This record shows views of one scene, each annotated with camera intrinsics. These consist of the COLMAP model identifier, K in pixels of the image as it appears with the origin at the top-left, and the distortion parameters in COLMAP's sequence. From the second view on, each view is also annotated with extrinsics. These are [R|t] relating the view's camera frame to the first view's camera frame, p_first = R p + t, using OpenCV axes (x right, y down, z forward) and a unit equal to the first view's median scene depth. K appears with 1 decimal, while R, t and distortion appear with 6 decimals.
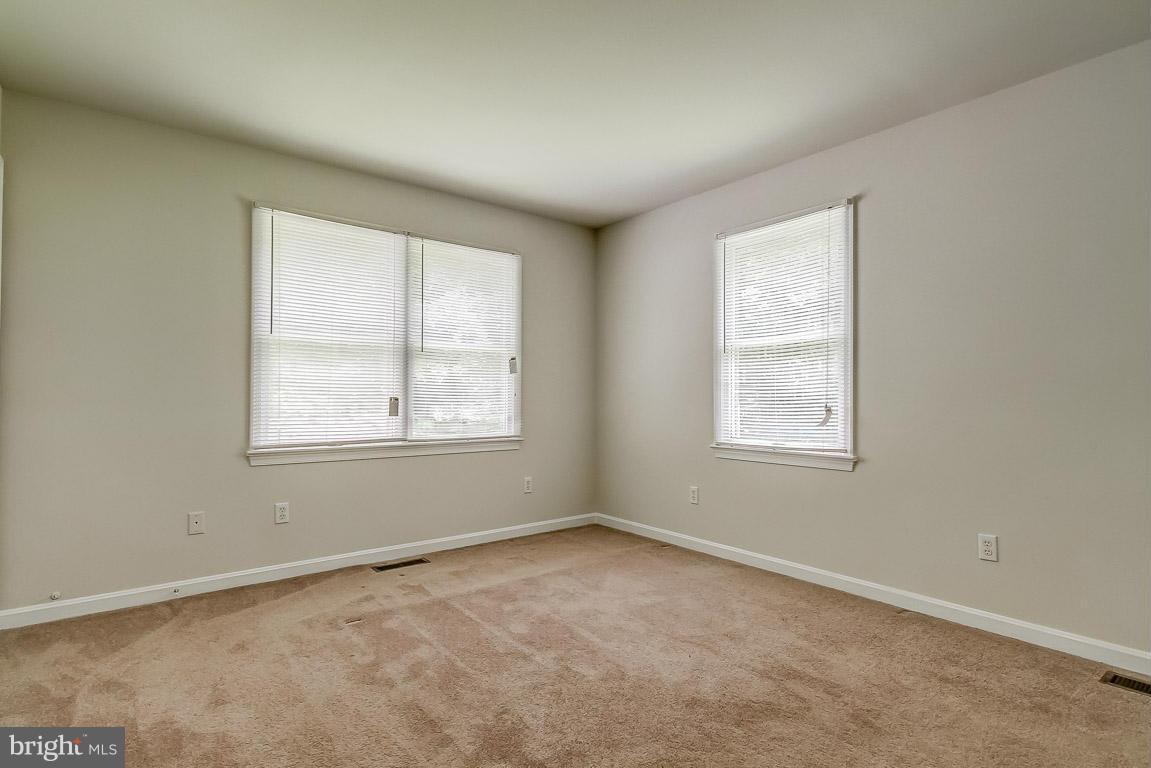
lens RADIAL K [[577.1, 0, 579.9], [0, 577.1, 389.8], [0, 0, 1]] dist [0.020364, -0.013360]
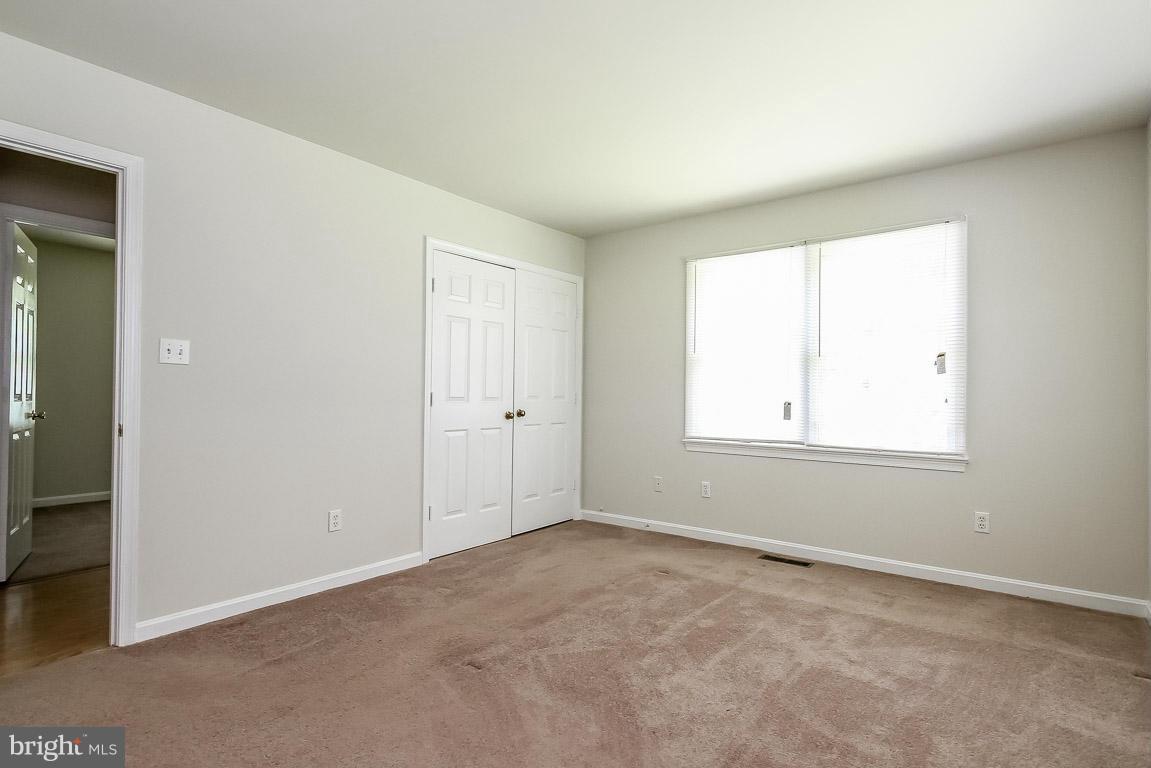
lens RADIAL K [[577.1, 0, 579.9], [0, 577.1, 389.8], [0, 0, 1]] dist [0.020364, -0.013360]
pose [[0.237798, -0.010129, -0.971262, 0.663131], [0.001069, 0.999948, -0.010166, 0.001325], [0.971314, 0.001379, 0.237796, 0.405044]]
